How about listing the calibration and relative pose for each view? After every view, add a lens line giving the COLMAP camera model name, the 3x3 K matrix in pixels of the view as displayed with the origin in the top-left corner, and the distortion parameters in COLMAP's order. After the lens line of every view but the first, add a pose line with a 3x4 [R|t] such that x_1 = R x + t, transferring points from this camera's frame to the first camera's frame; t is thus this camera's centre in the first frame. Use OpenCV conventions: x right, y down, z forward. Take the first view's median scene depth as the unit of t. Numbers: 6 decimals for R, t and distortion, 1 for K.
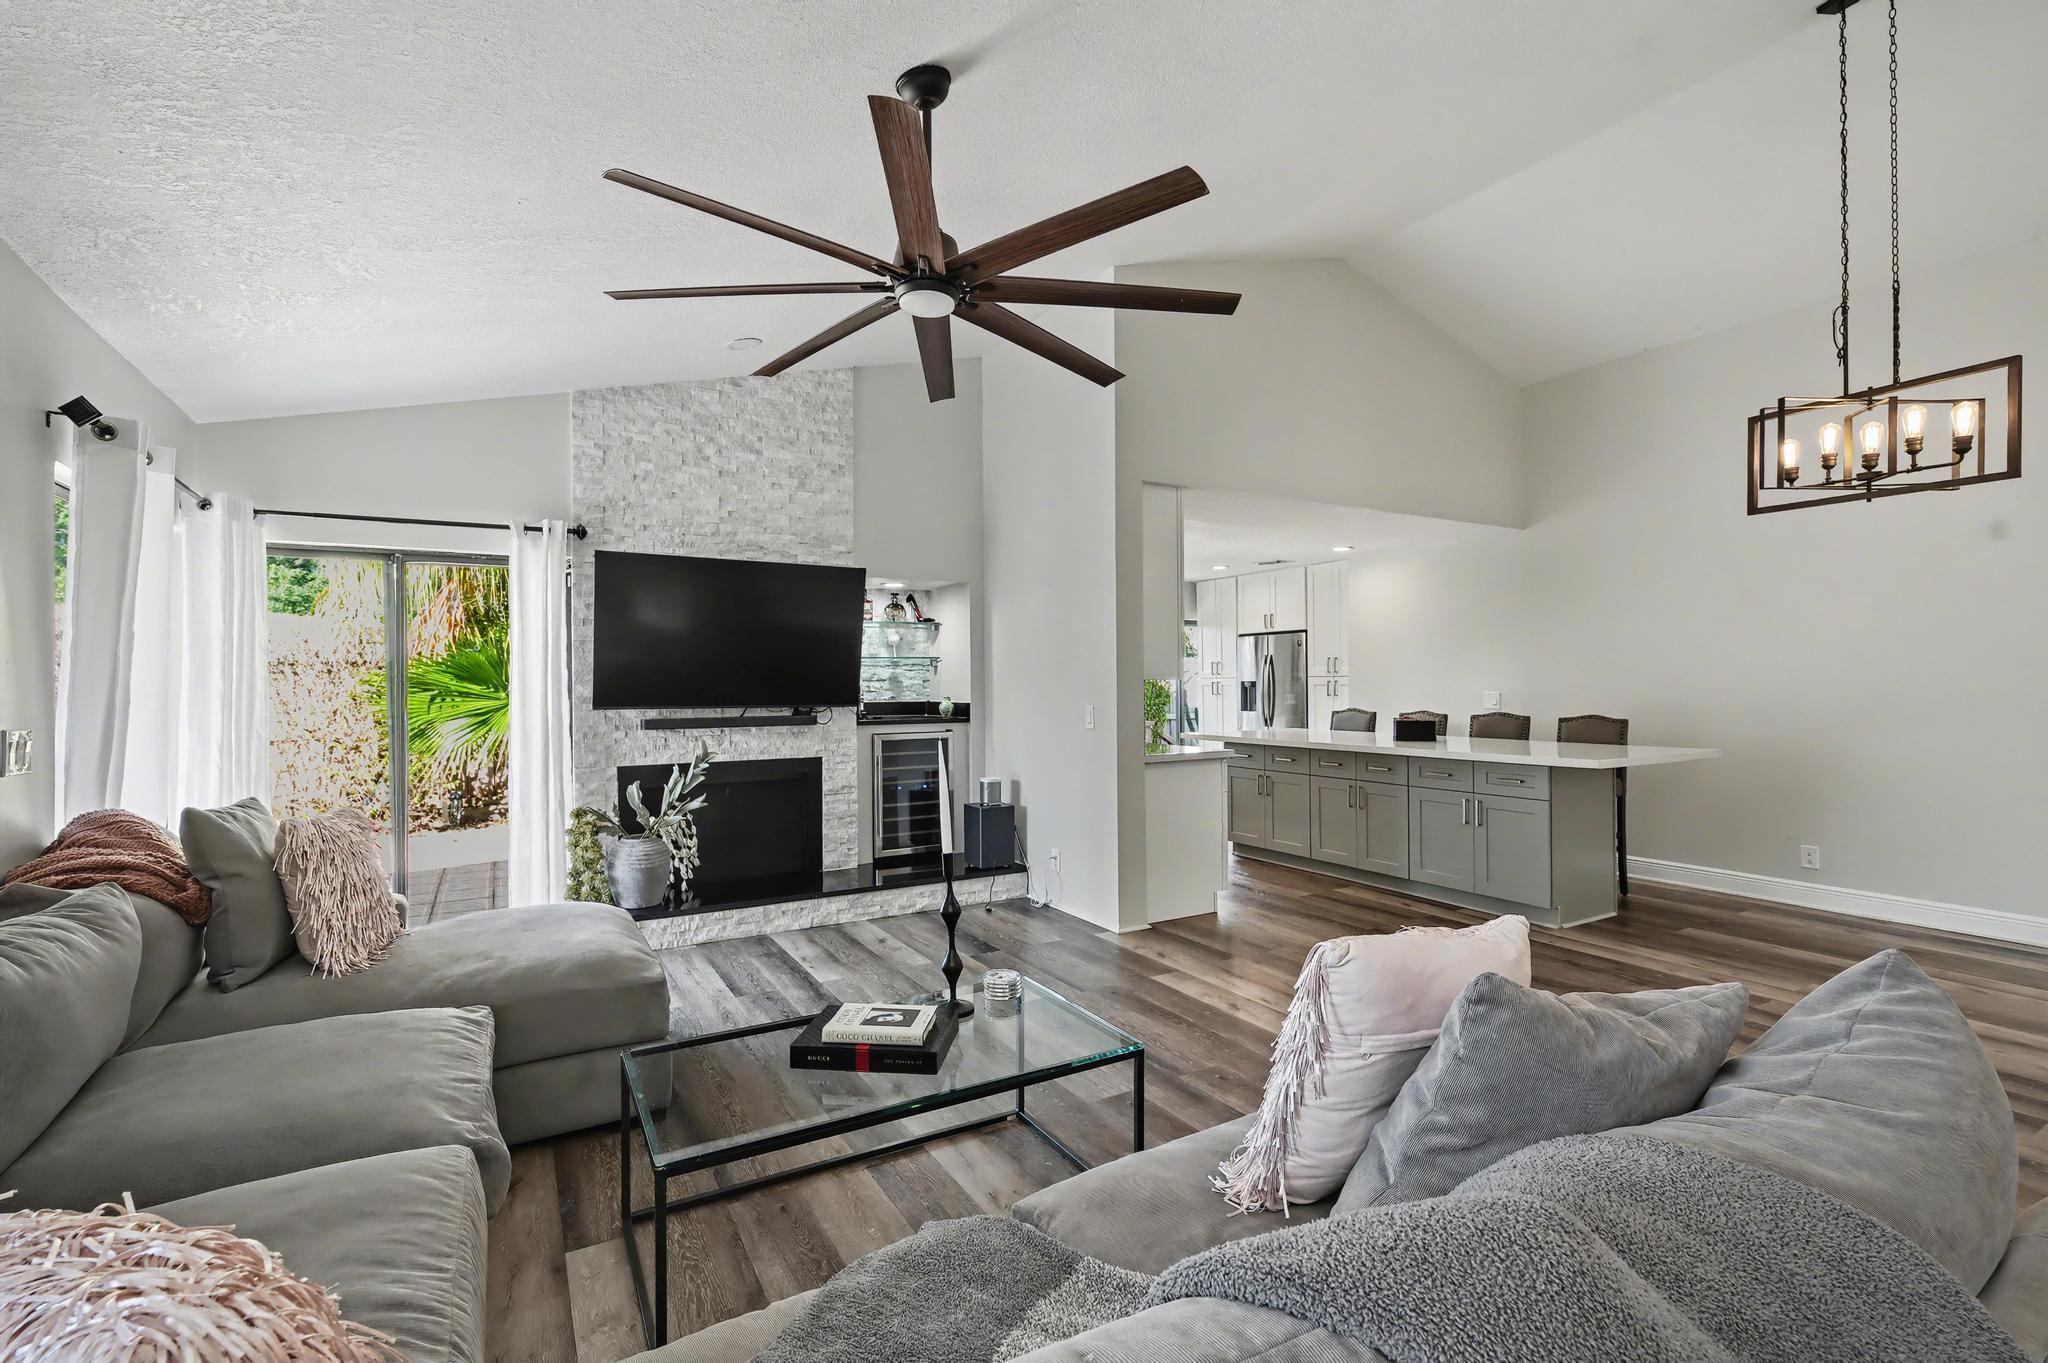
lens RADIAL K [[902.5, 0, 1011.5], [0, 902.5, 679.0], [0, 0, 1]] dist [0.000826, 0.000009]
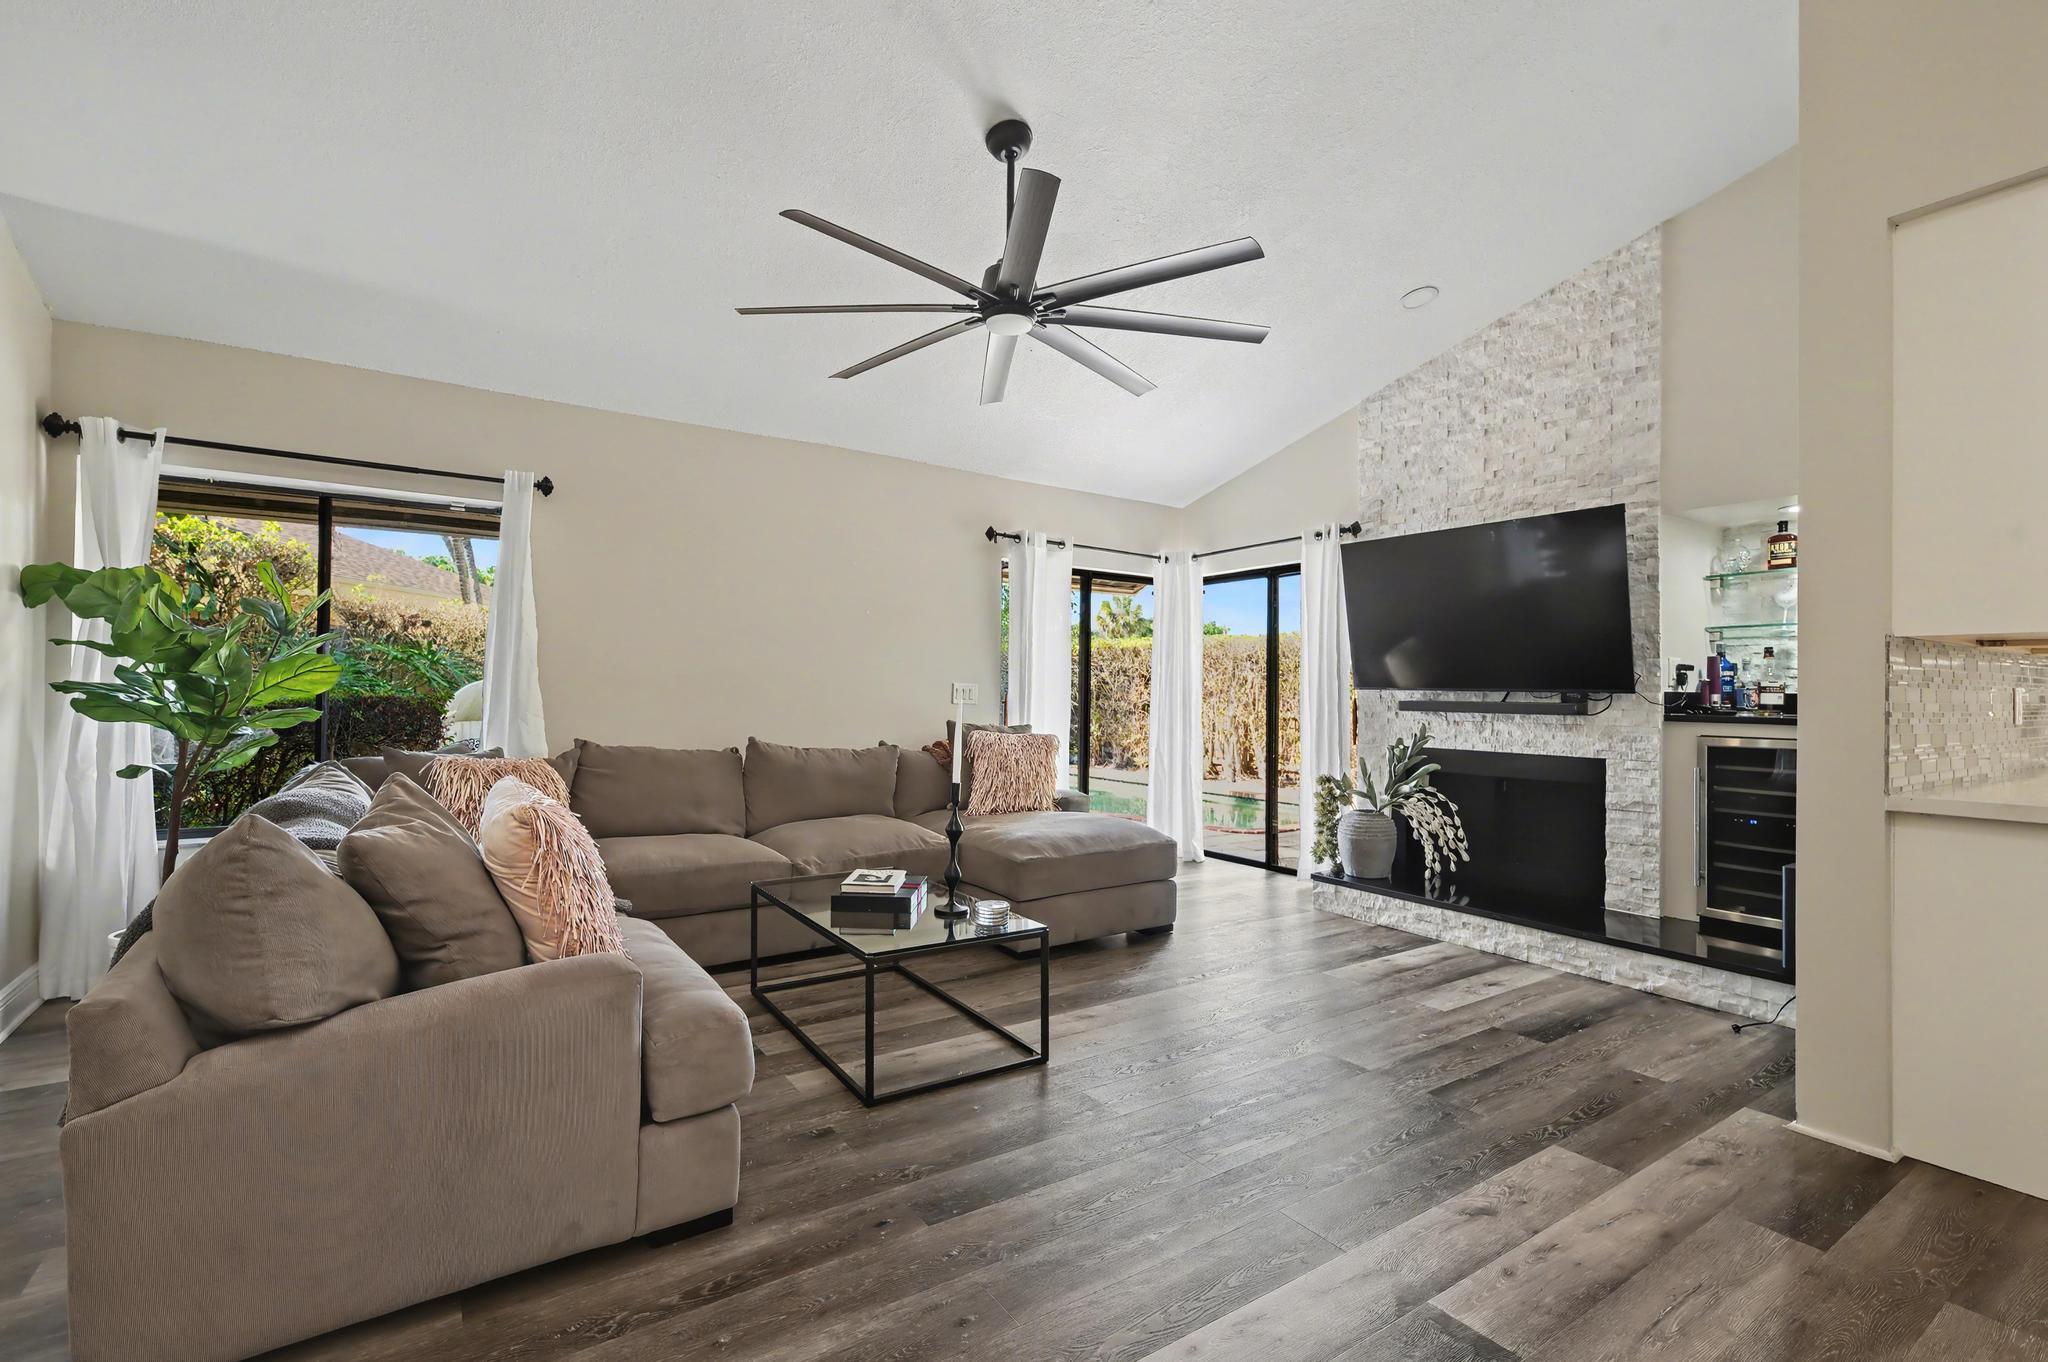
lens RADIAL K [[902.5, 0, 1011.2], [0, 902.5, 682.4], [0, 0, 1]] dist [0.000826, 0.000009]
pose [[0.063553, 0.000119, -0.997978, 0.543909], [-0.007598, 0.999971, -0.000365, 0.026477], [0.997950, 0.007606, 0.063552, 0.466437]]
